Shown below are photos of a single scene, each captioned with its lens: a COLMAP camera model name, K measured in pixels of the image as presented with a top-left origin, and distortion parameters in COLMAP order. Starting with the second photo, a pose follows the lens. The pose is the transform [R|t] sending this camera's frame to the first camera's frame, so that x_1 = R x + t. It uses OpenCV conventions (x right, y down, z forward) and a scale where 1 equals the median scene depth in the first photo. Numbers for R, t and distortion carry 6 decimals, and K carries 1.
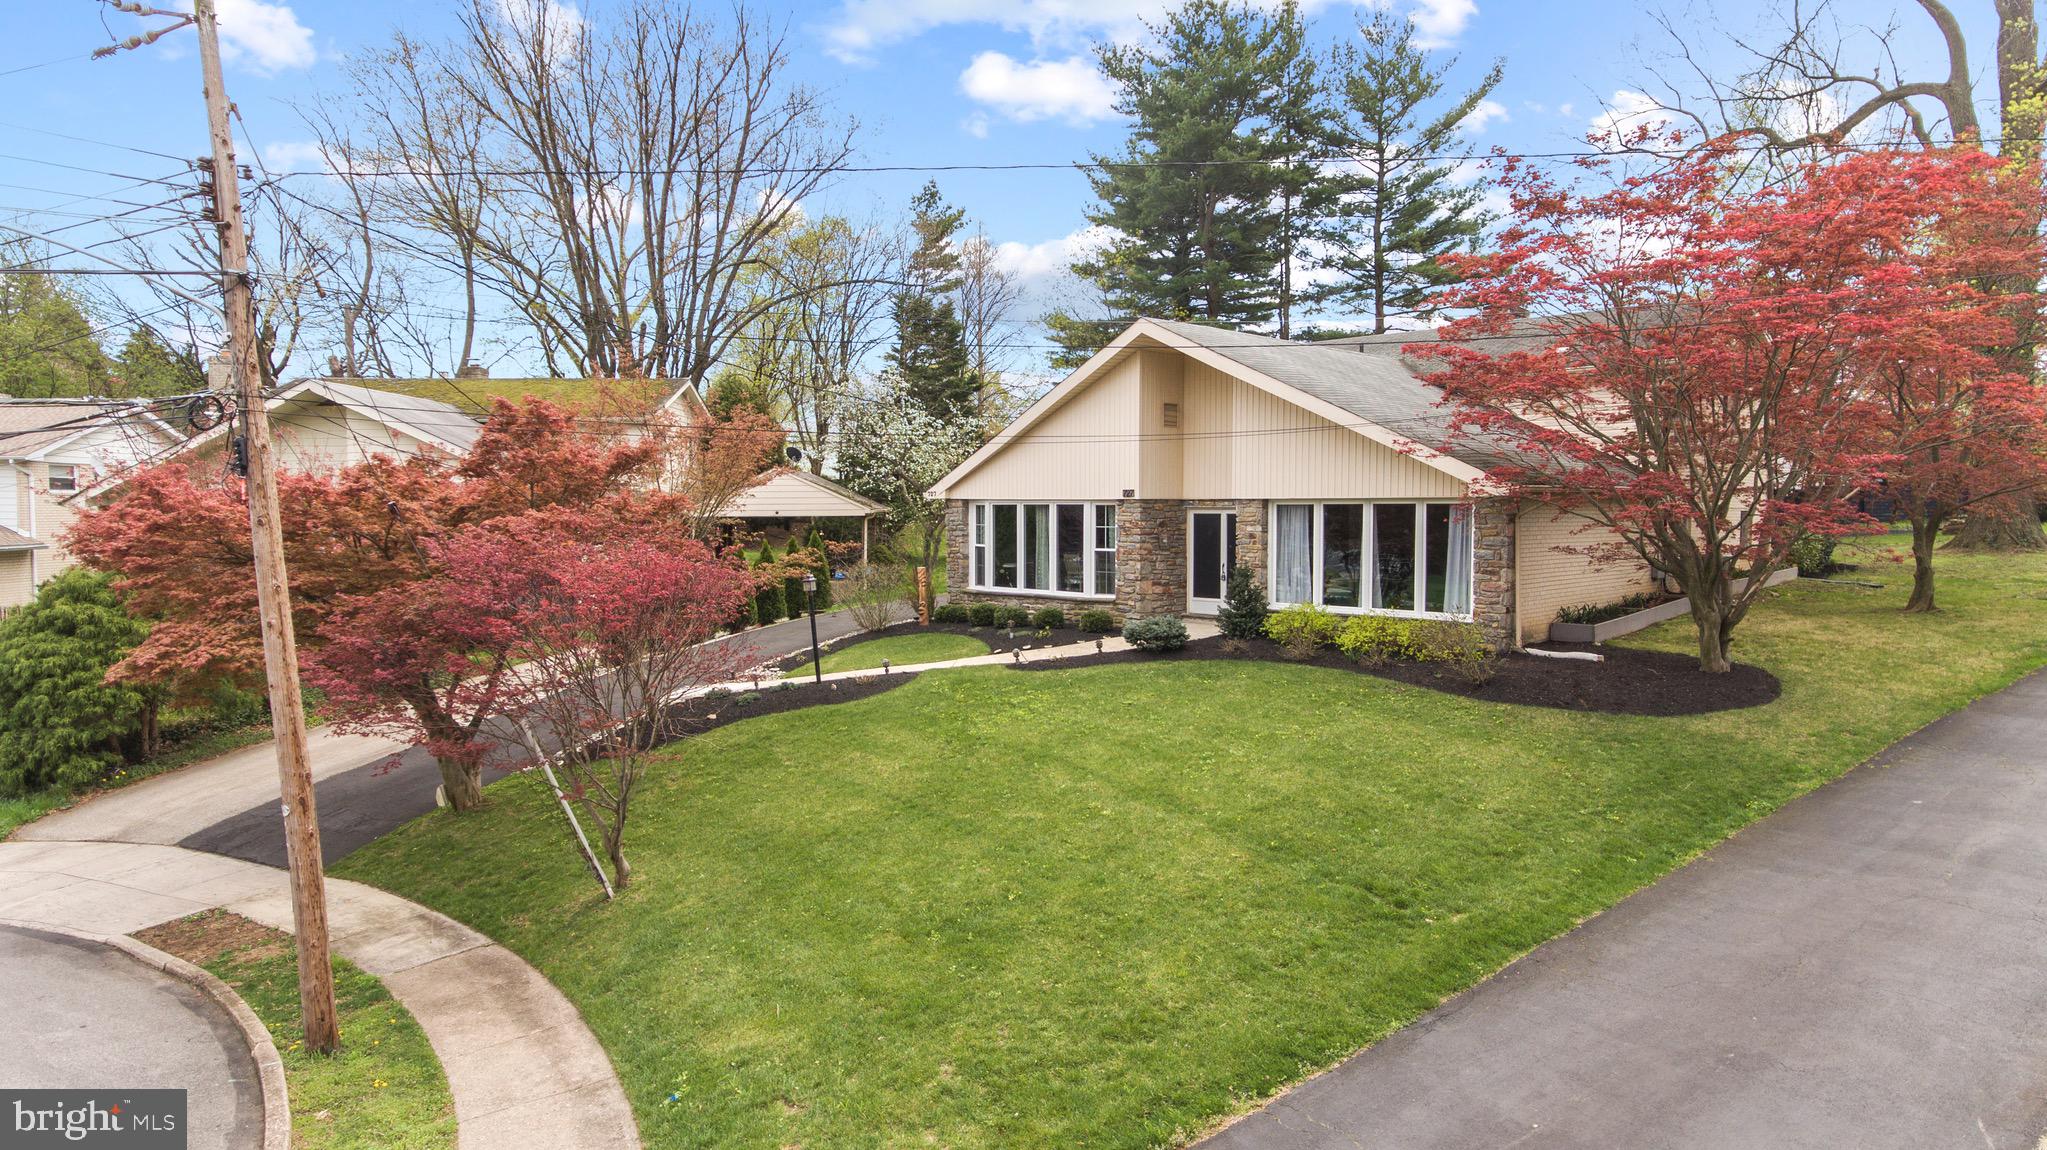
lens RADIAL K [[1205.9, 0, 1030.4], [0, 1205.9, 564.8], [0, 0, 1]] dist [-0.003187, 0.003444]
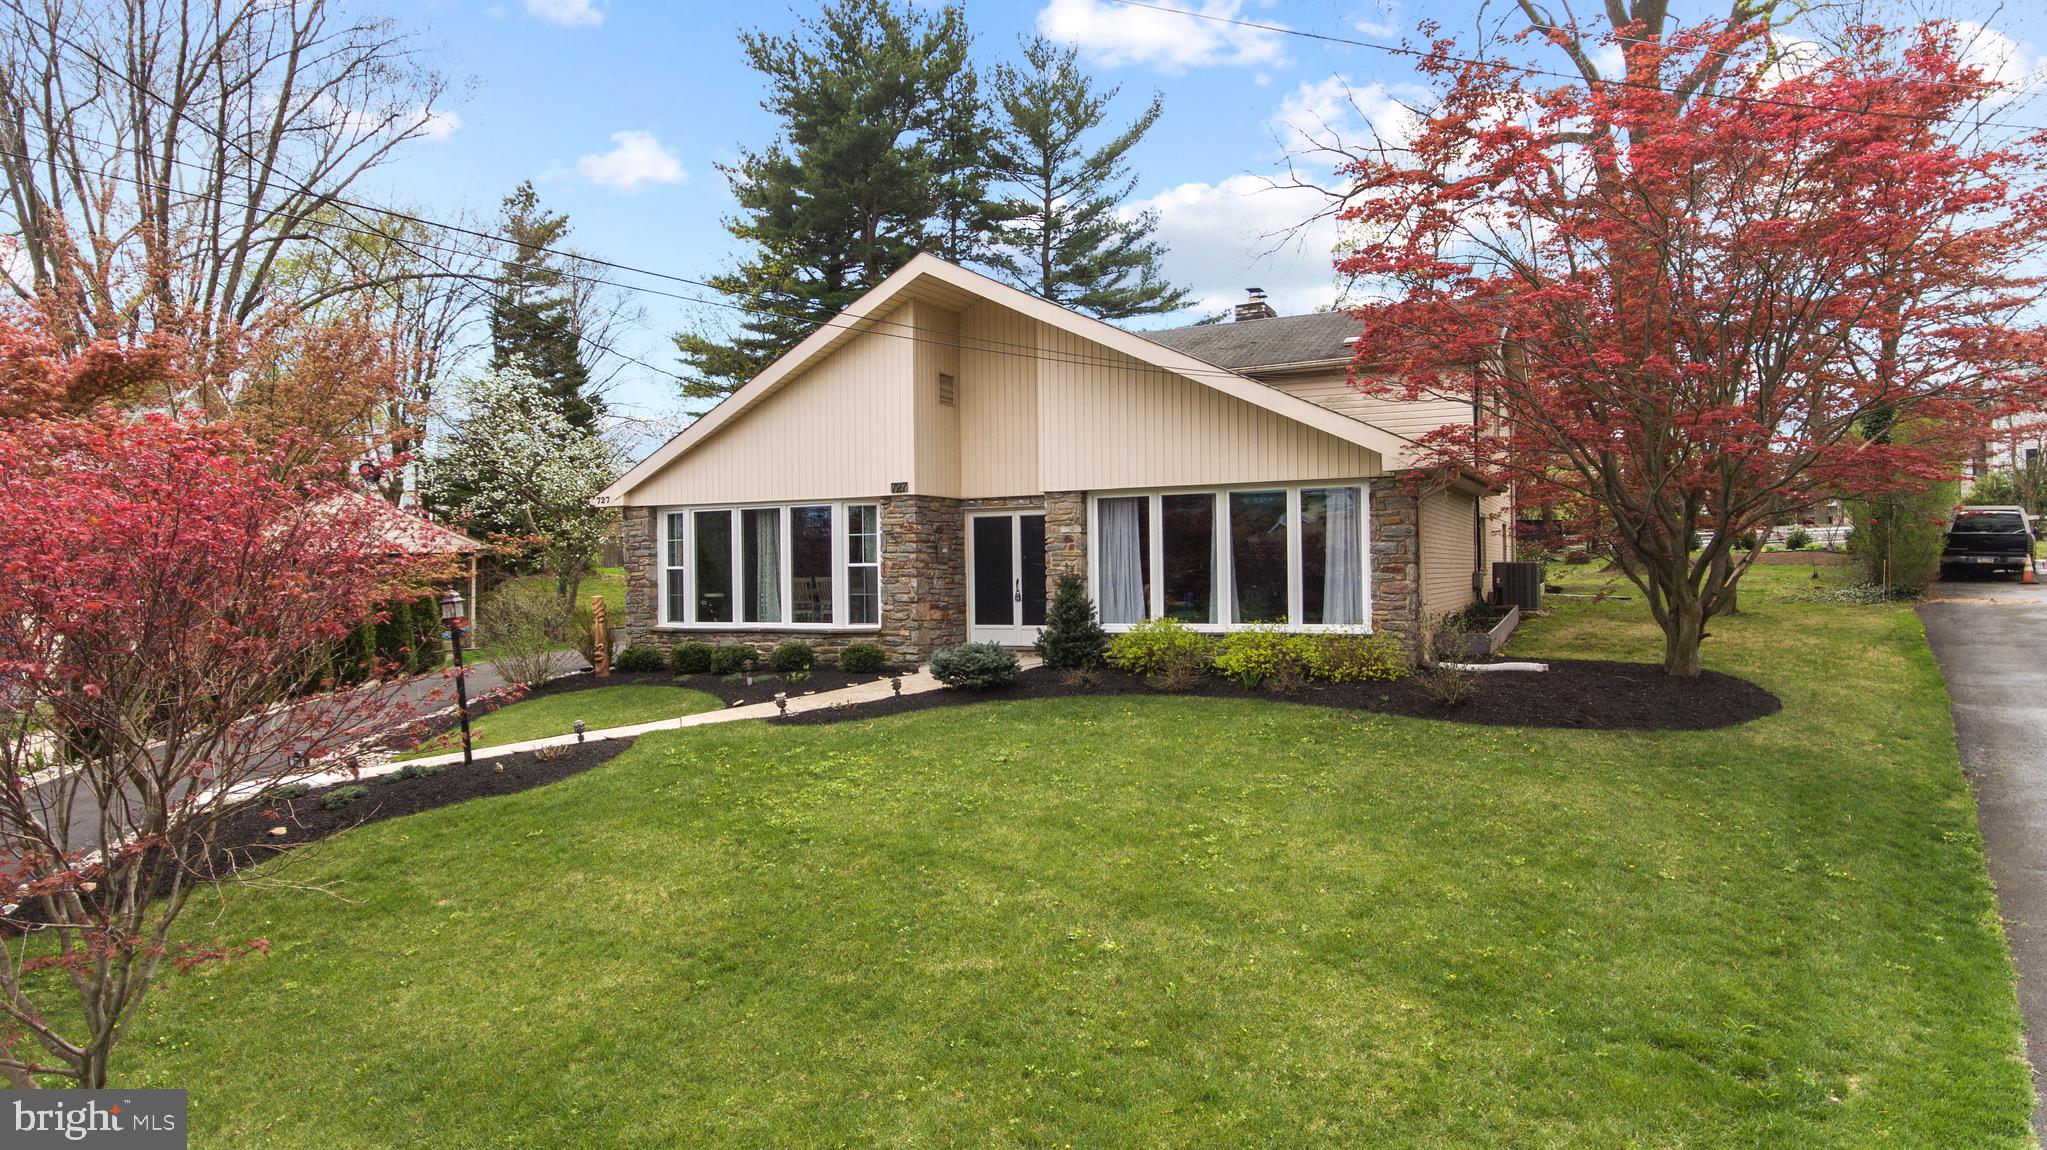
lens RADIAL K [[1205.9, 0, 1030.4], [0, 1205.9, 564.8], [0, 0, 1]] dist [-0.003187, 0.003444]
pose [[0.945286, -0.011353, 0.326044, -0.084171], [0.029096, 0.998345, -0.049596, 0.027816], [-0.324942, 0.056370, 0.944053, 0.247258]]
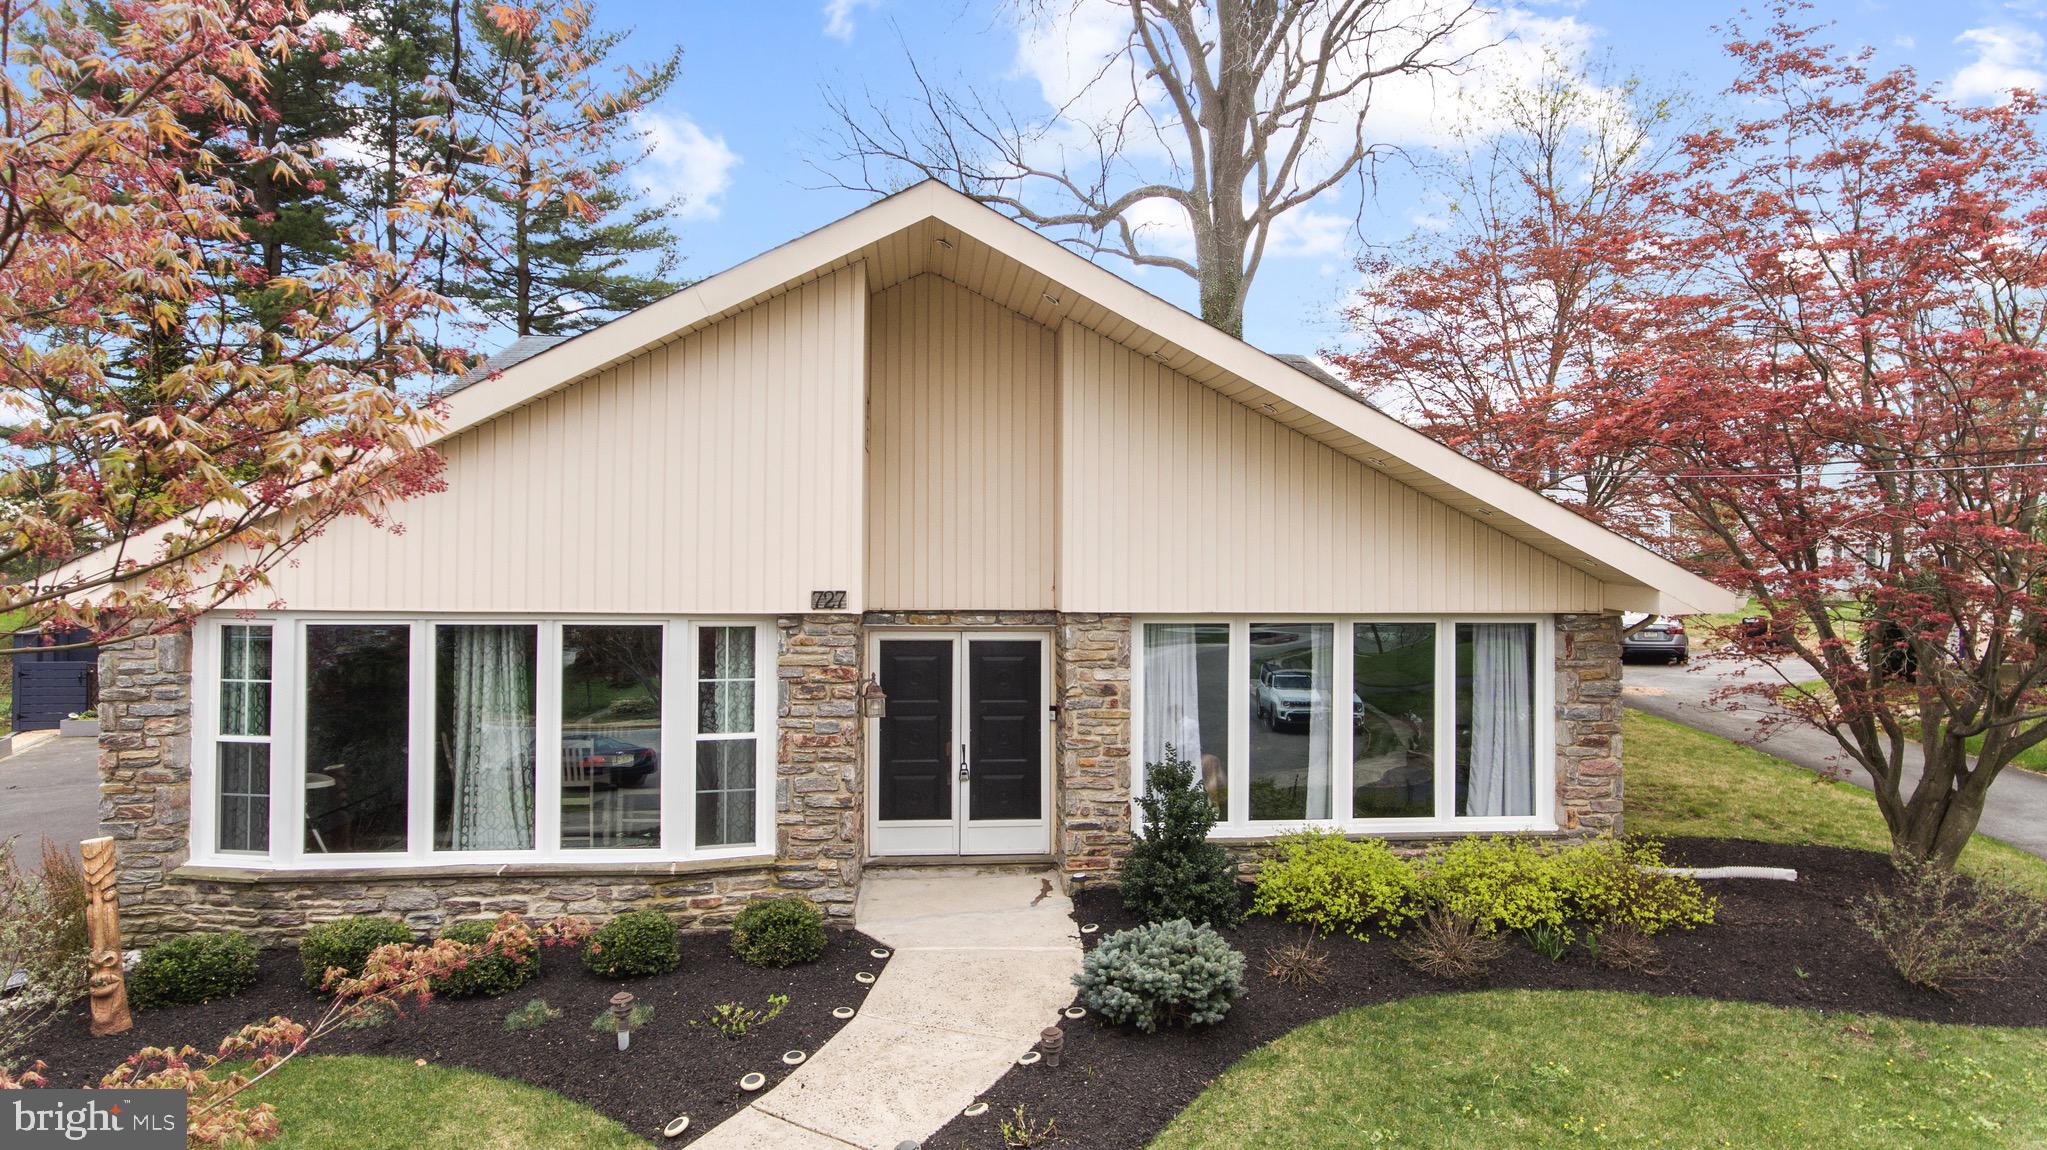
lens RADIAL K [[1205.9, 0, 1030.4], [0, 1205.9, 564.8], [0, 0, 1]] dist [-0.003187, 0.003444]
pose [[0.632433, 0.014564, 0.774478, -0.186503], [0.032287, 0.998459, -0.045141, -0.047839], [-0.773942, 0.053555, 0.630988, 0.649994]]
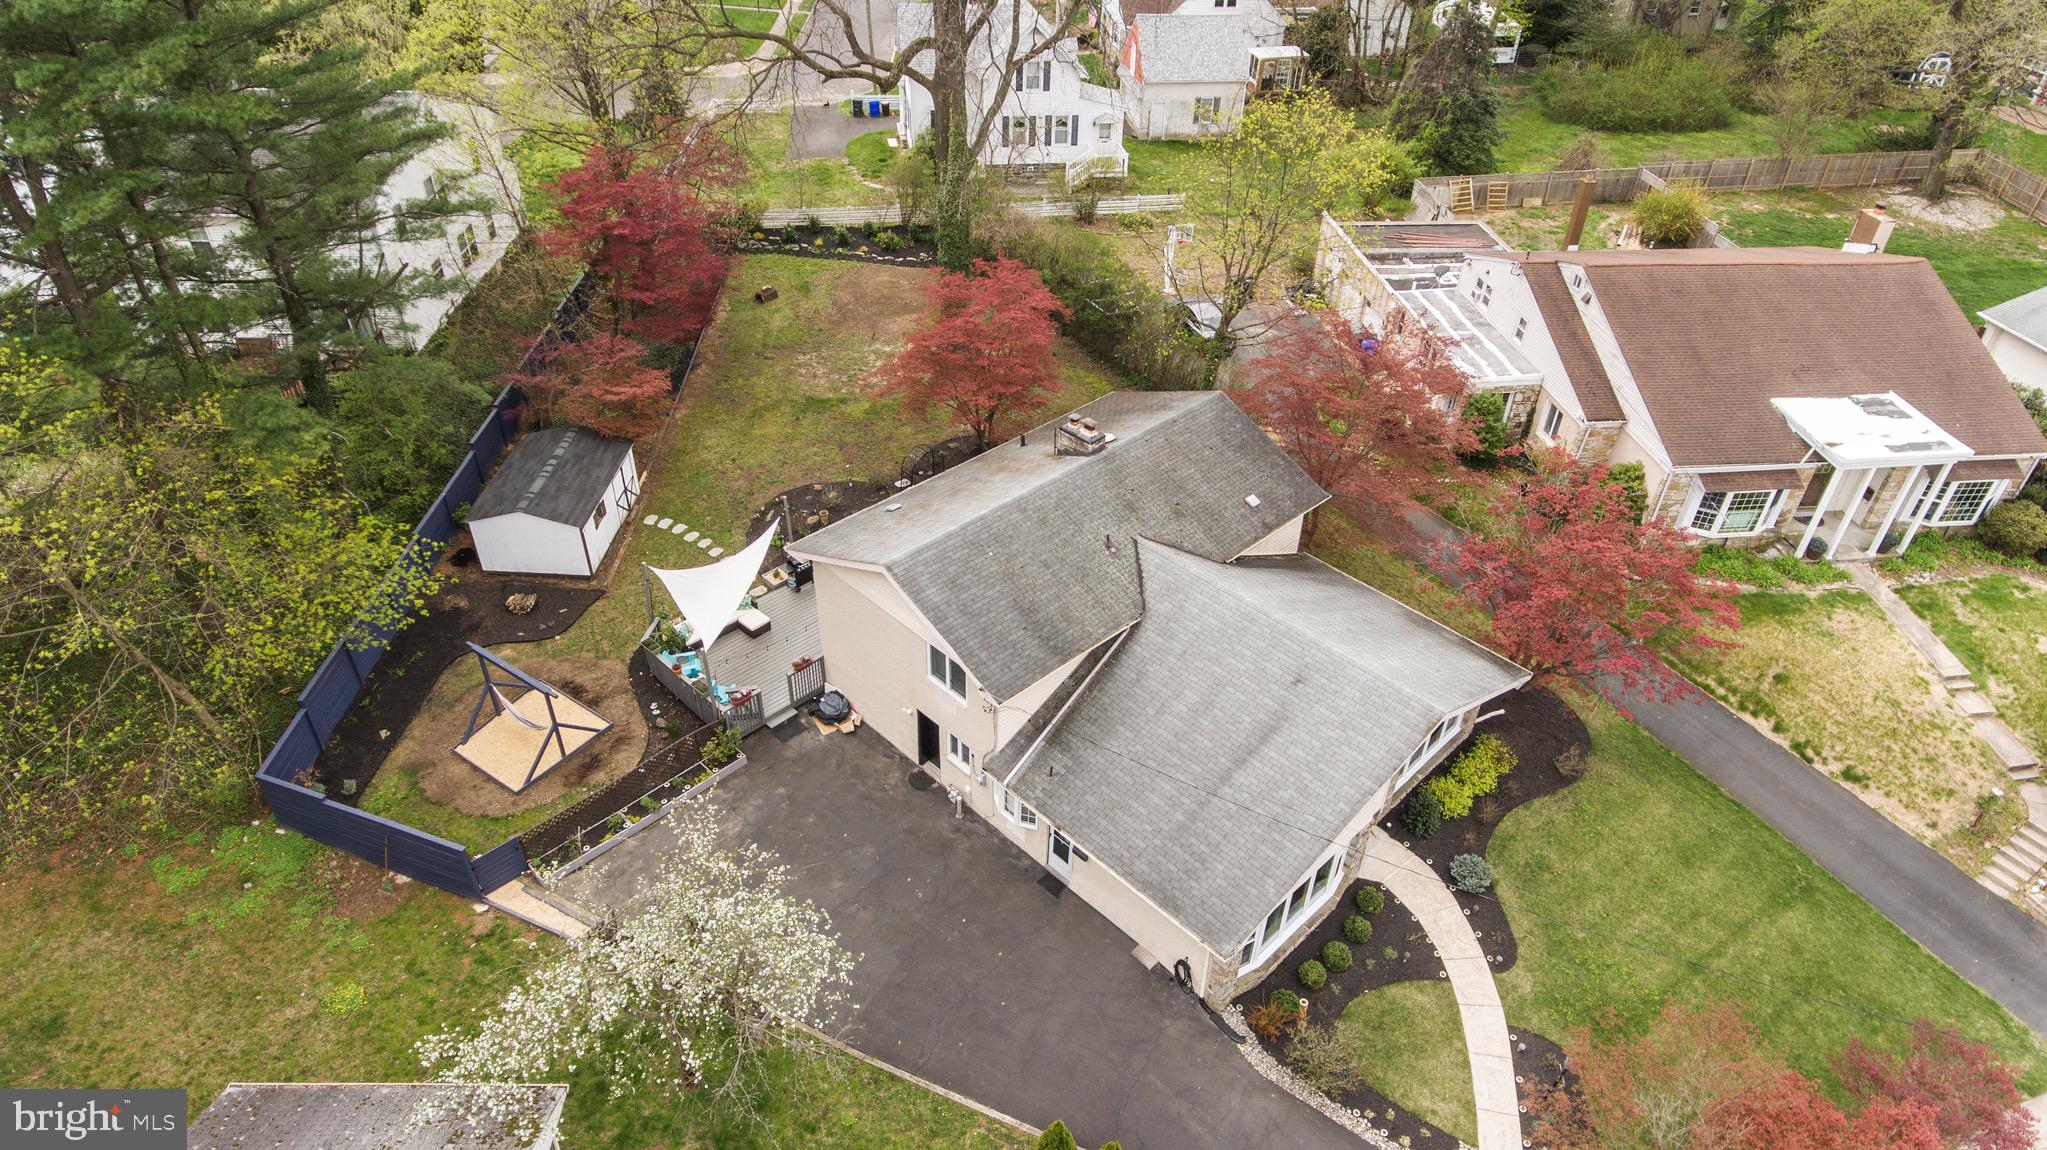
lens RADIAL K [[1205.9, 0, 1030.4], [0, 1205.9, 564.8], [0, 0, 1]] dist [-0.003187, 0.003444]
pose [[0.007379, -0.591092, 0.806570, -0.745979], [0.024110, 0.806463, 0.590793, -0.973109], [-0.999682, 0.015087, 0.020203, 1.267603]]
